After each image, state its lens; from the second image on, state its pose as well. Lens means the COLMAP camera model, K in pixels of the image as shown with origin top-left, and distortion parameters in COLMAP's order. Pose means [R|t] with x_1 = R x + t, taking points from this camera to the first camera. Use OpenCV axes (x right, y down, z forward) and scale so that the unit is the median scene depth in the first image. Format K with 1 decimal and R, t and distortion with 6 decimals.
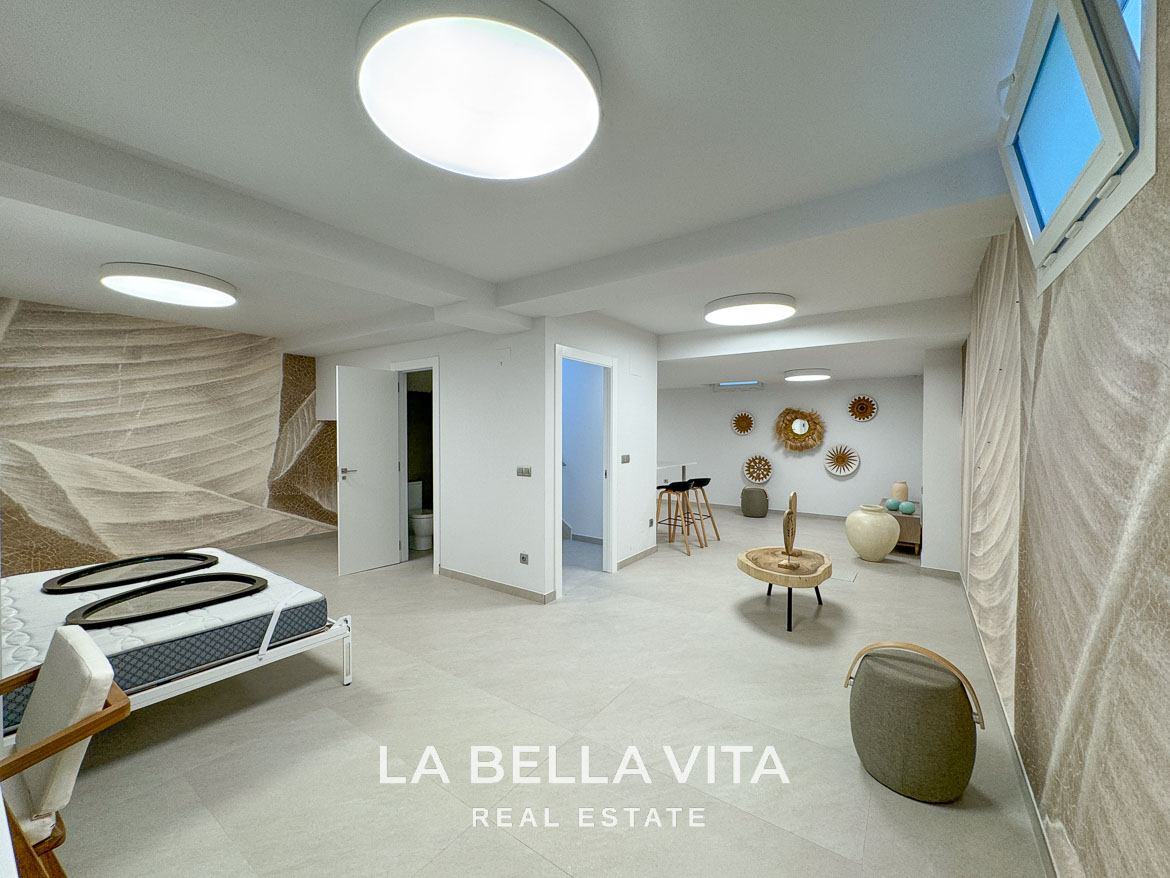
lens RADIAL K [[468.8, 0, 583.9], [0, 468.8, 437.9], [0, 0, 1]] dist [-0.002305, 0.000516]
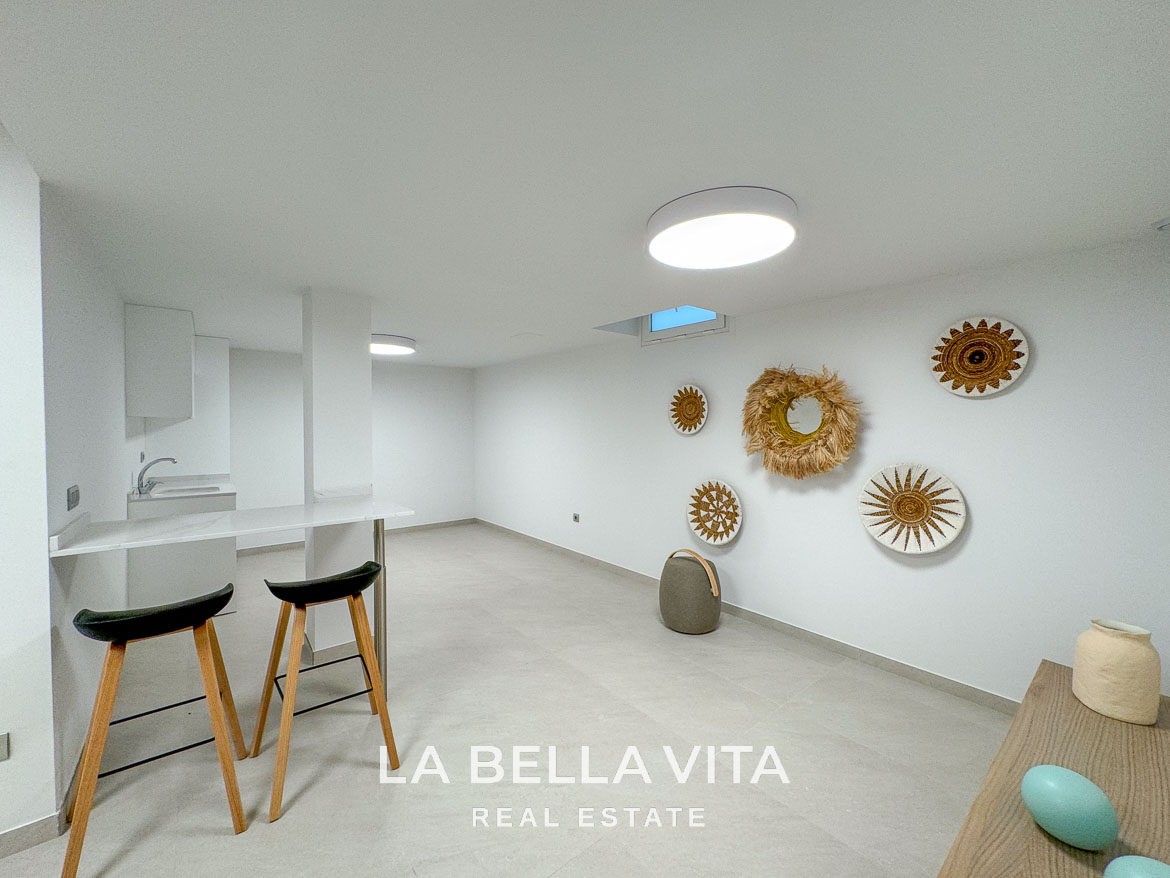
lens RADIAL K [[468.8, 0, 585.5], [0, 468.8, 435.5], [0, 0, 1]] dist [-0.002305, 0.000516]
pose [[0.967167, 0.007293, -0.254038, 0.377851], [-0.006677, 0.999972, 0.003290, -0.006564], [0.254054, -0.001486, 0.967189, 0.561421]]
